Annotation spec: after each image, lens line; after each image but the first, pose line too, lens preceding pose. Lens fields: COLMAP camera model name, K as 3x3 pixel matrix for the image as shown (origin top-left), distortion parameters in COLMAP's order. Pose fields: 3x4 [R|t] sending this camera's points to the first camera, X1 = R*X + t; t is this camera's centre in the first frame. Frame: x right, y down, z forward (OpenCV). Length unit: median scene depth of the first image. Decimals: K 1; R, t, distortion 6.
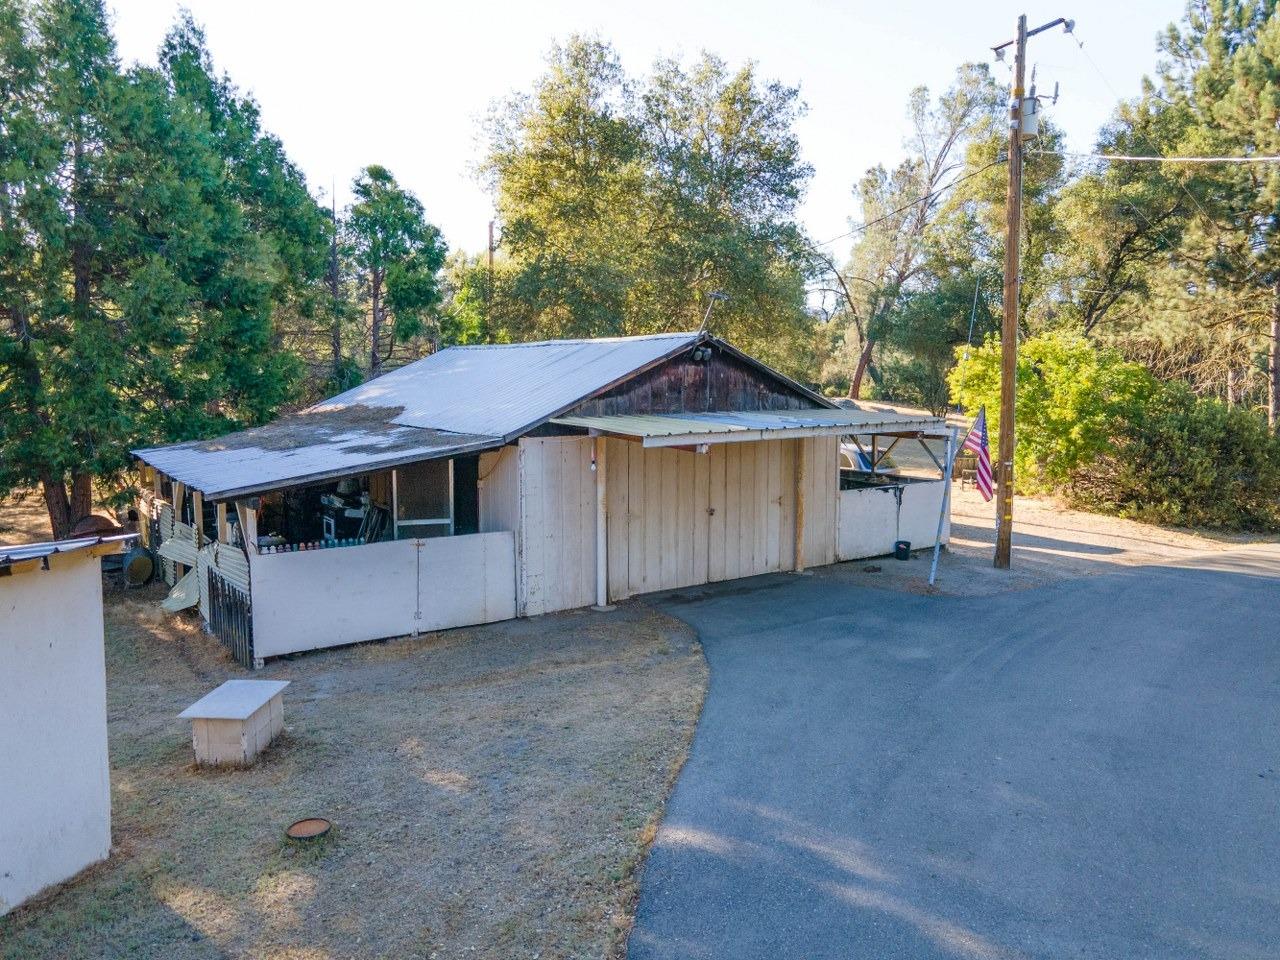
lens RADIAL K [[912.2, 0, 640.0], [0, 912.2, 480.0], [0, 0, 1]] dist [0.000192, 0.074532]
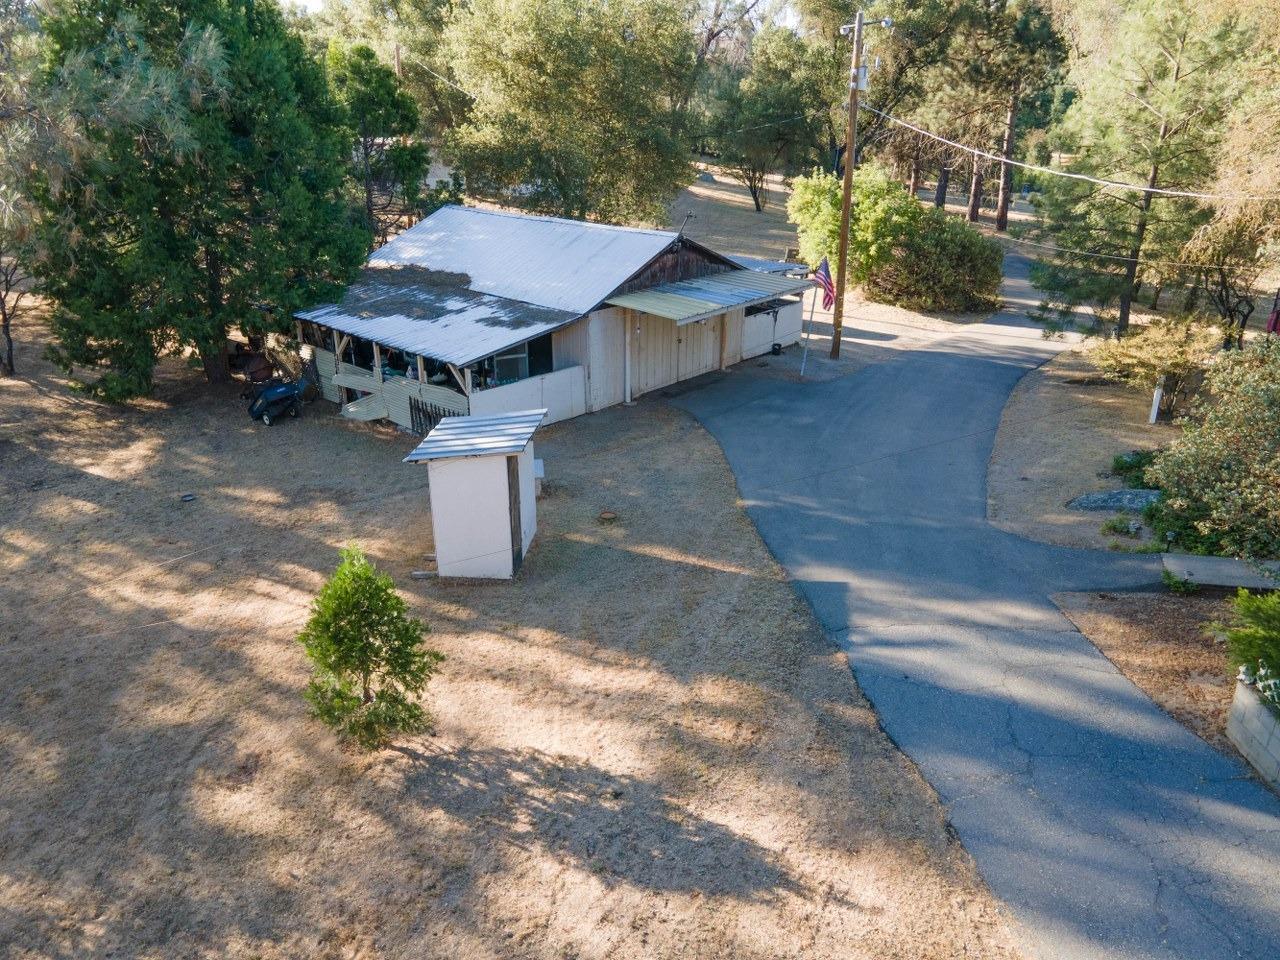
lens RADIAL K [[922.3, 0, 629.0], [0, 922.3, 481.1], [0, 0, 1]] dist [0.013750, 0.004280]
pose [[0.975165, -0.087309, 0.203546, -0.288135], [0.026521, 0.958441, 0.284055, -0.152924], [-0.219888, -0.271602, 0.936953, -0.485846]]
